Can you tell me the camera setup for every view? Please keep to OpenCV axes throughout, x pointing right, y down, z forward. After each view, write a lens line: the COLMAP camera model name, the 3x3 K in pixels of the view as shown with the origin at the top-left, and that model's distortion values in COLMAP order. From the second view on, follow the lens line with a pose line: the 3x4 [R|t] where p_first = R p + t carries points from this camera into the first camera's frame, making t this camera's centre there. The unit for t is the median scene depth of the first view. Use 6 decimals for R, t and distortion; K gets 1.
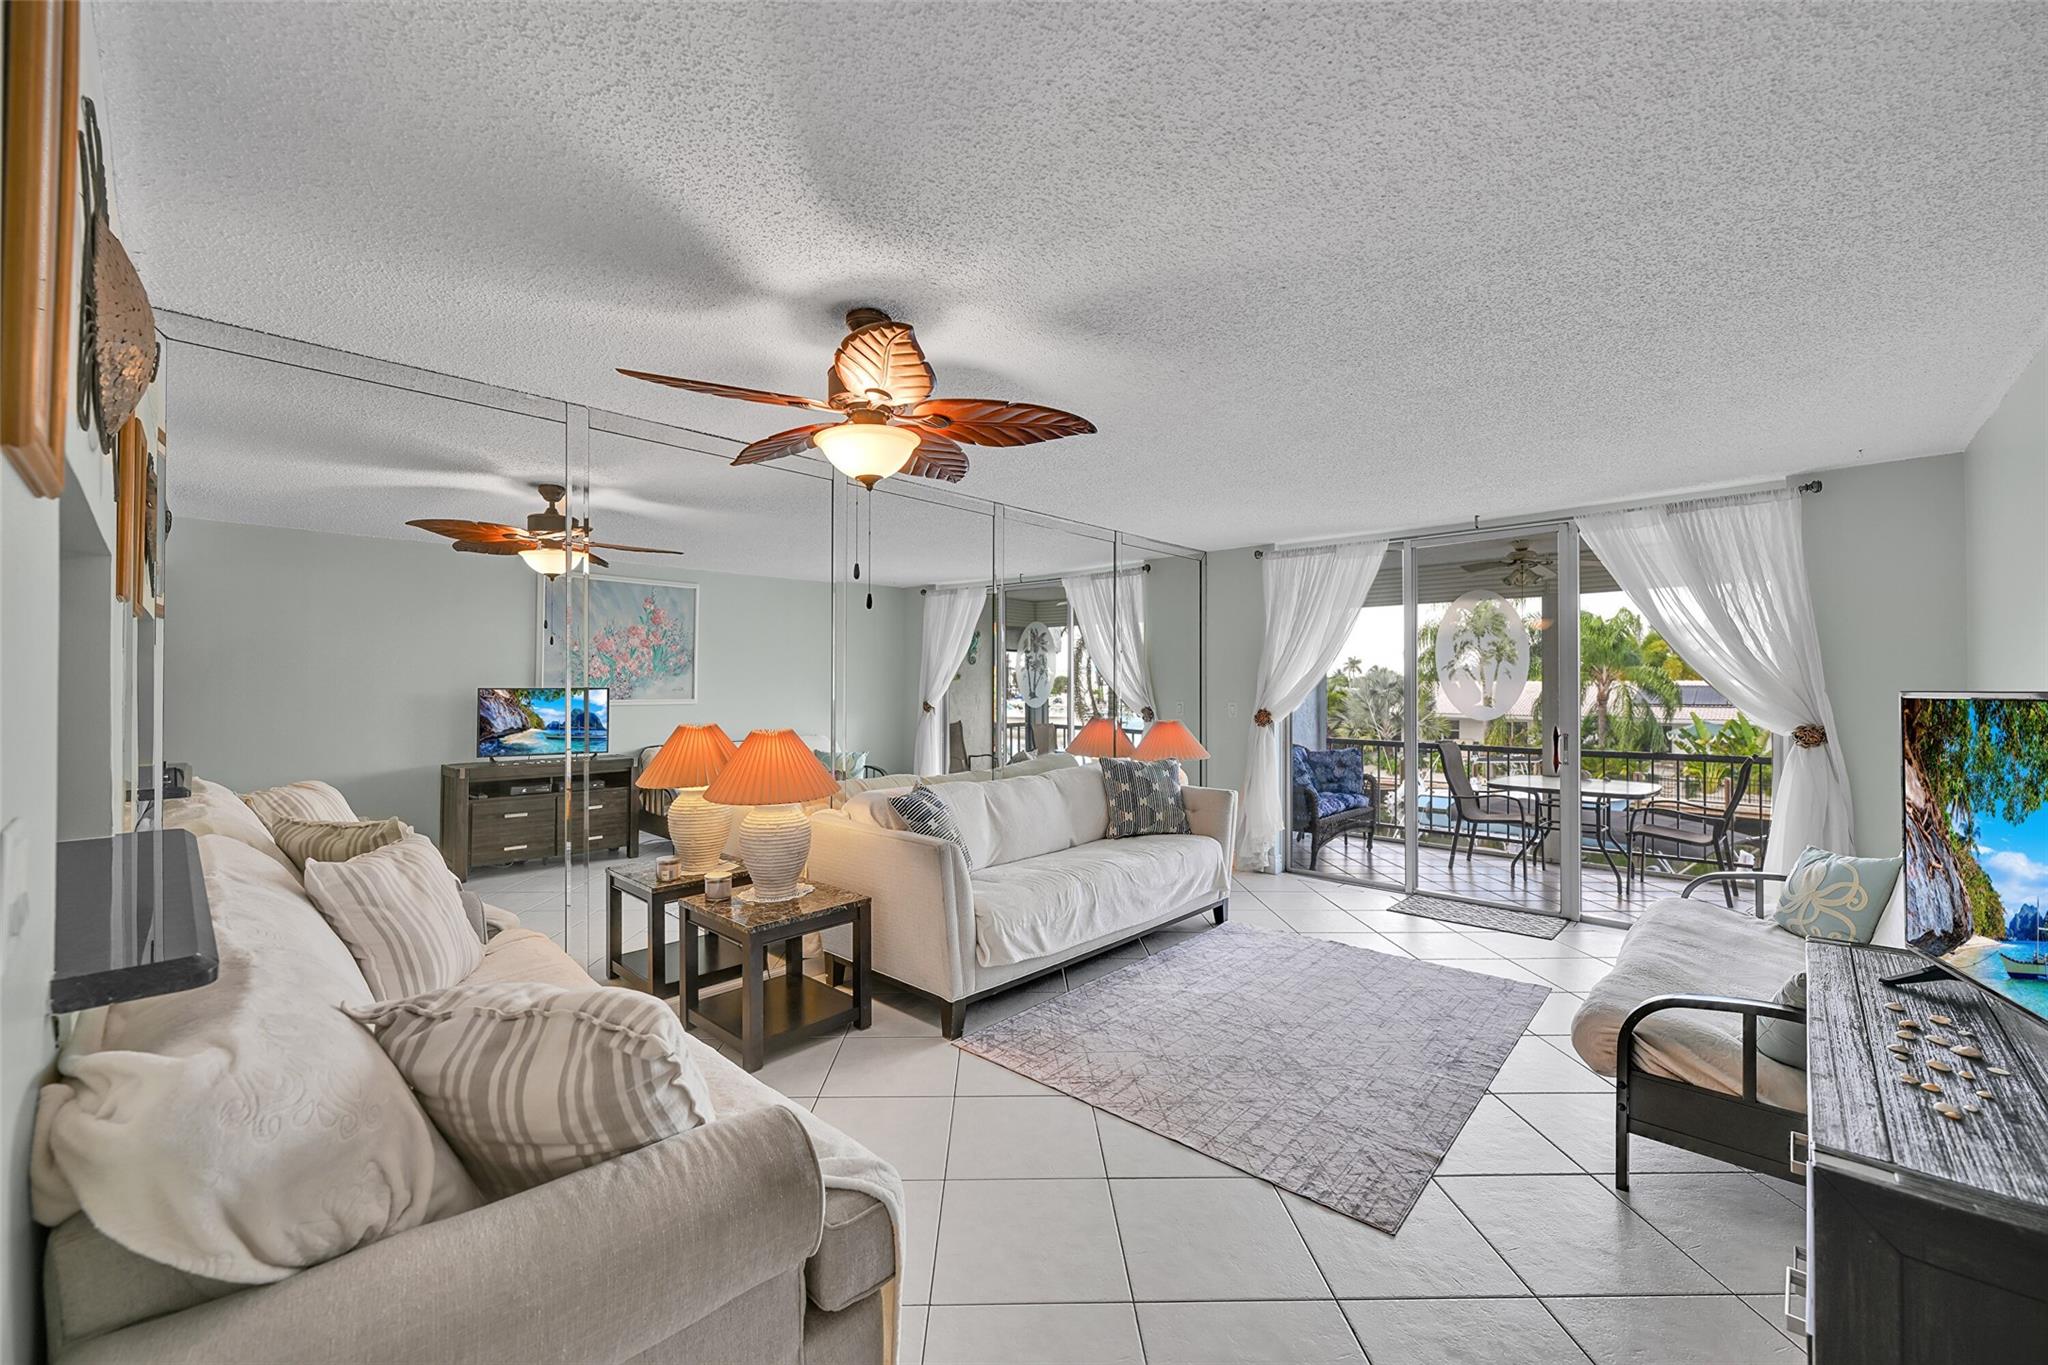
lens RADIAL K [[814.2, 0, 1016.0], [0, 814.2, 684.6], [0, 0, 1]] dist [-0.001279, -0.000468]
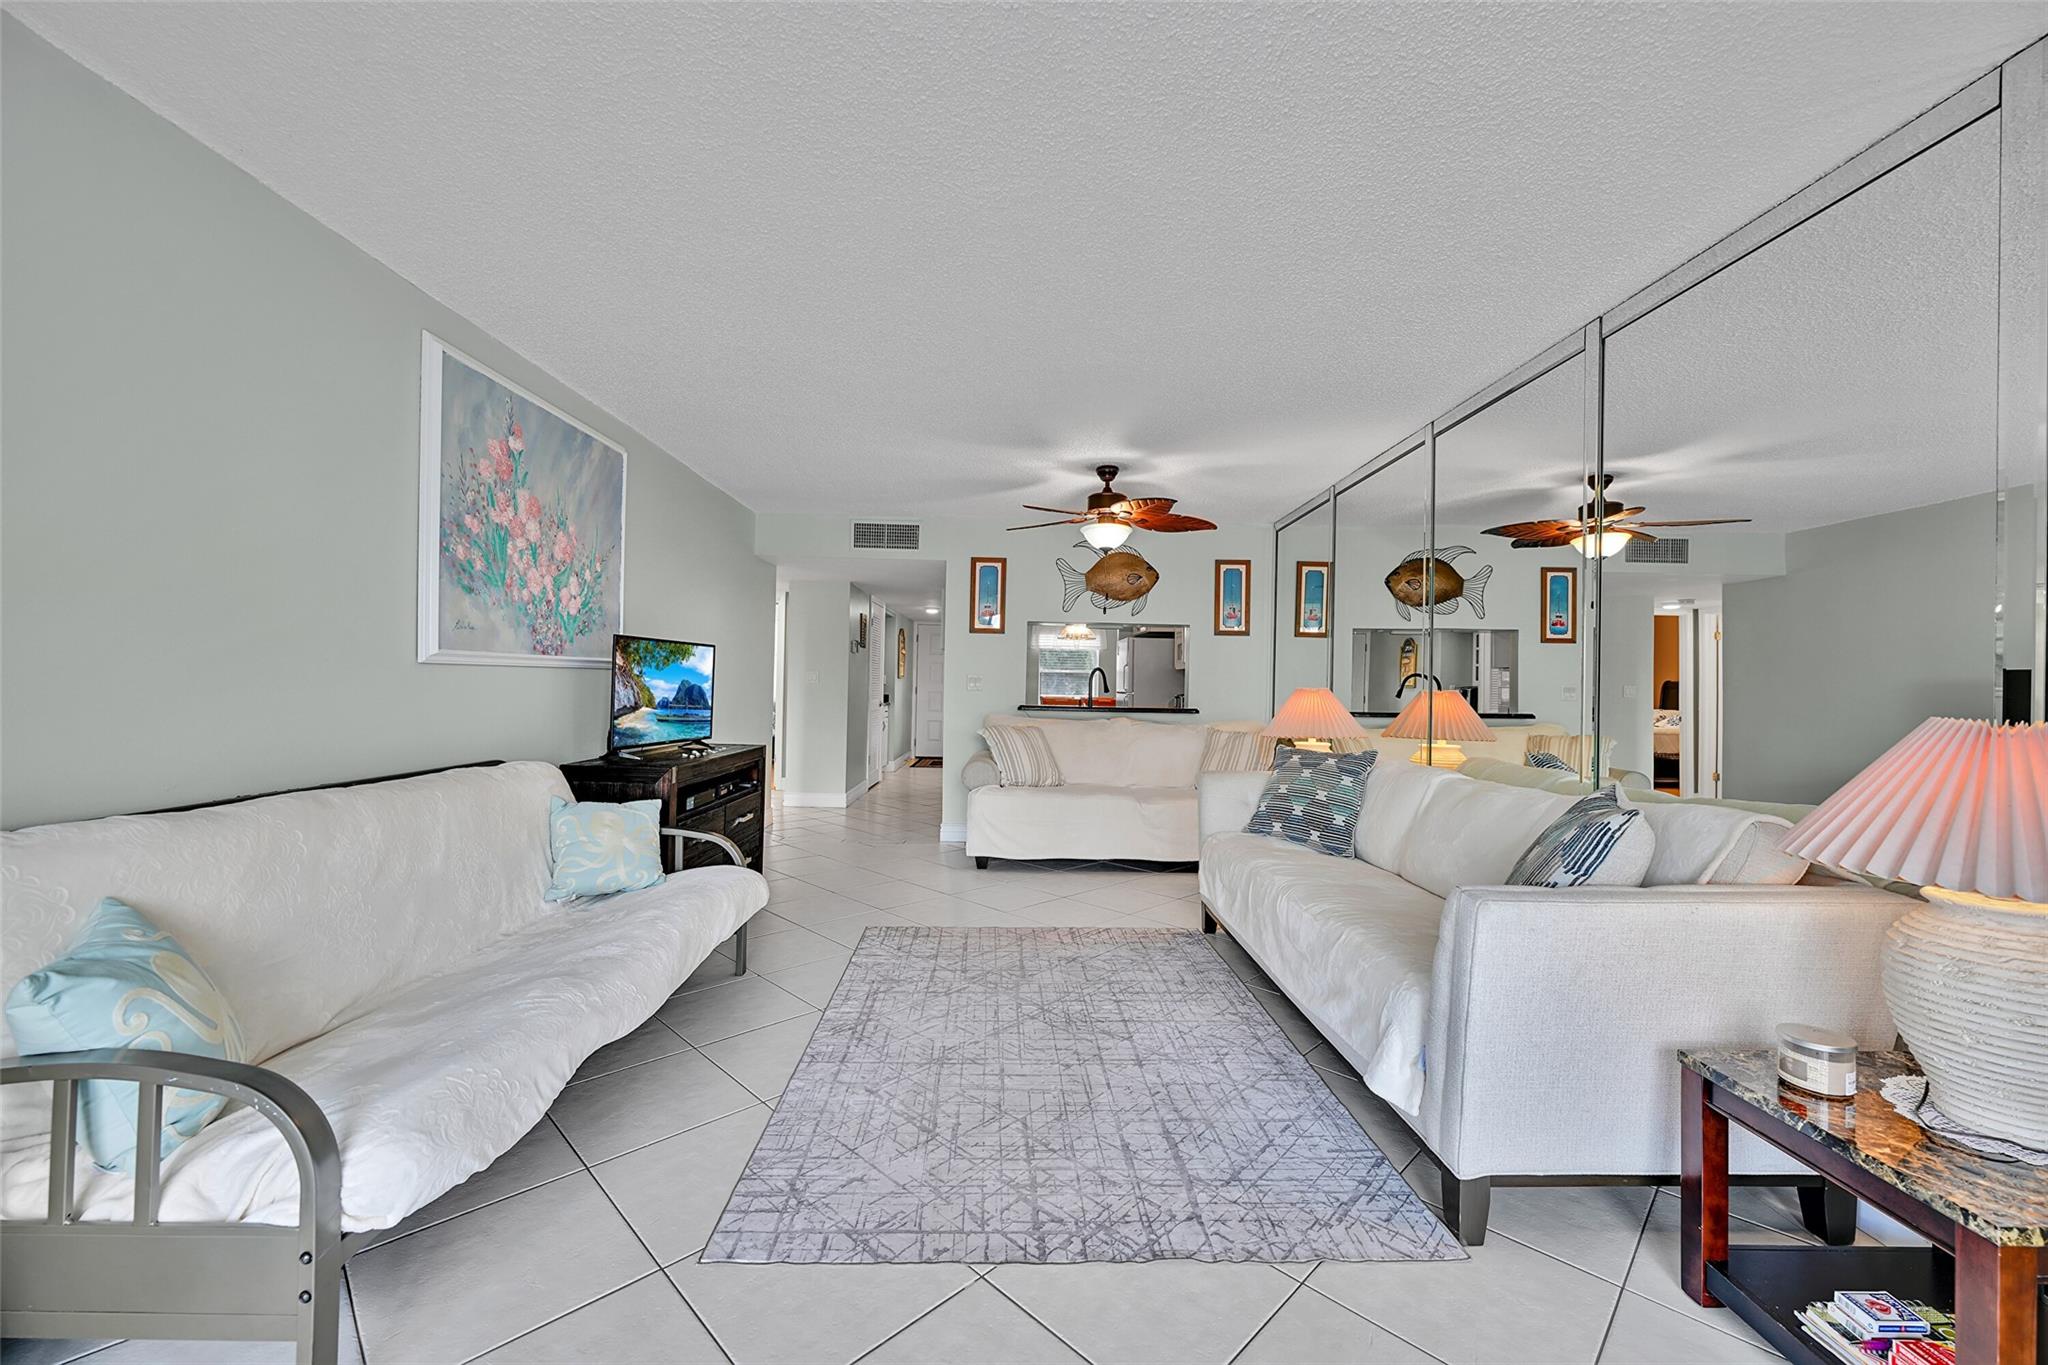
lens RADIAL K [[814.2, 0, 1016.0], [0, 814.2, 684.6], [0, 0, 1]] dist [-0.001279, -0.000468]
pose [[-0.716201, -0.003559, -0.697885, 0.477664], [-0.014026, 0.999858, 0.009296, 0.023468], [0.697753, 0.016446, -0.716149, 0.803305]]
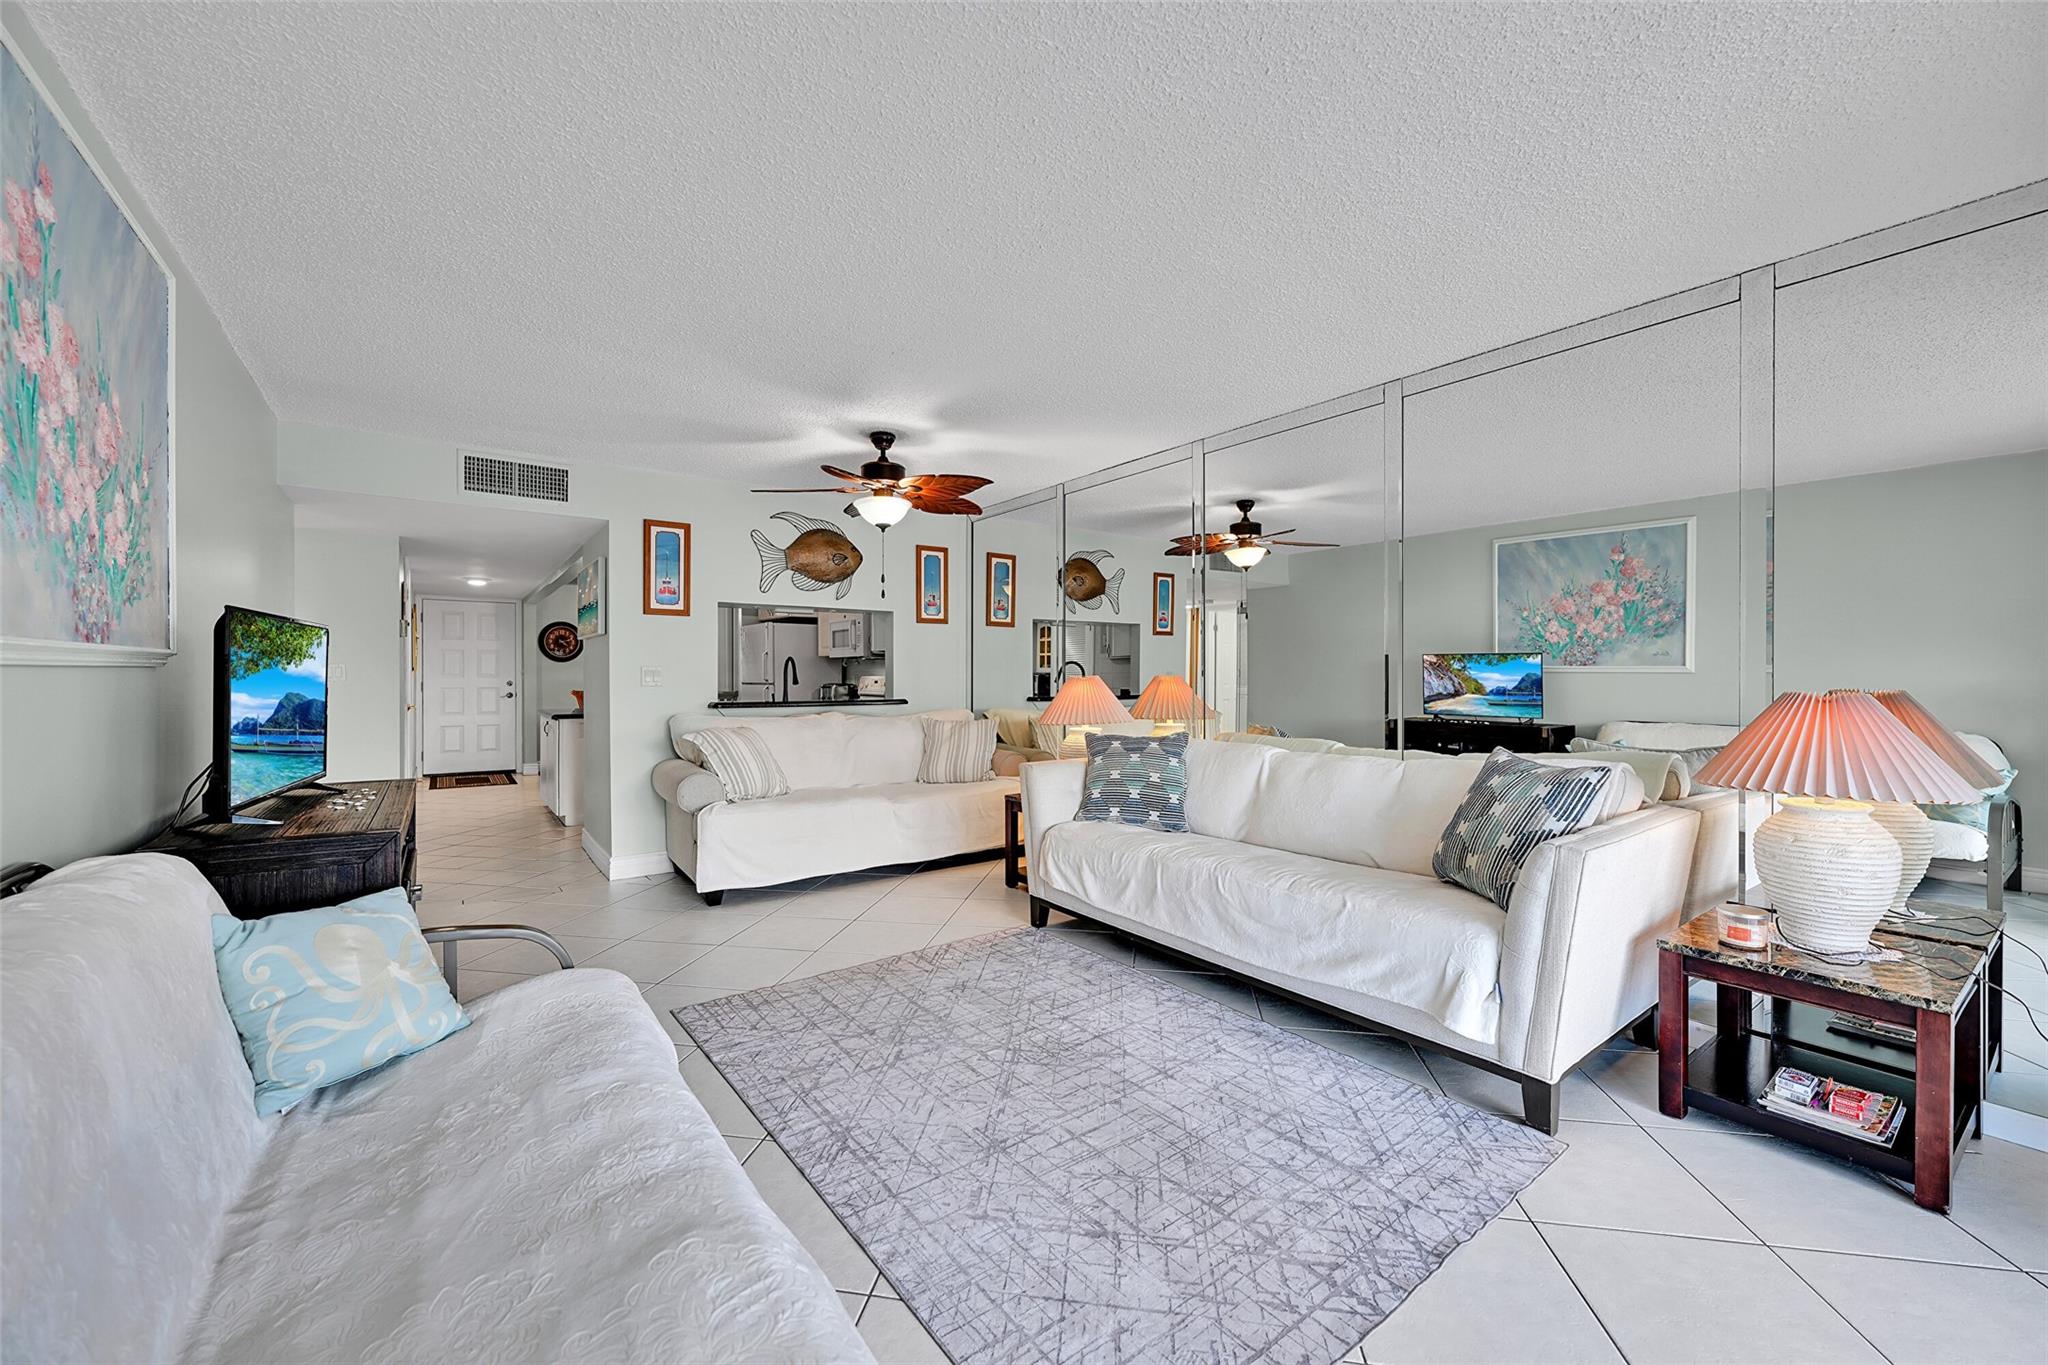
lens RADIAL K [[814.2, 0, 1016.0], [0, 814.2, 684.6], [0, 0, 1]] dist [-0.001279, -0.000468]
pose [[-0.174264, 0.021672, -0.984460, 0.537042], [-0.001387, 0.999751, 0.022254, 0.020928], [0.984698, 0.005244, -0.174191, 0.564041]]
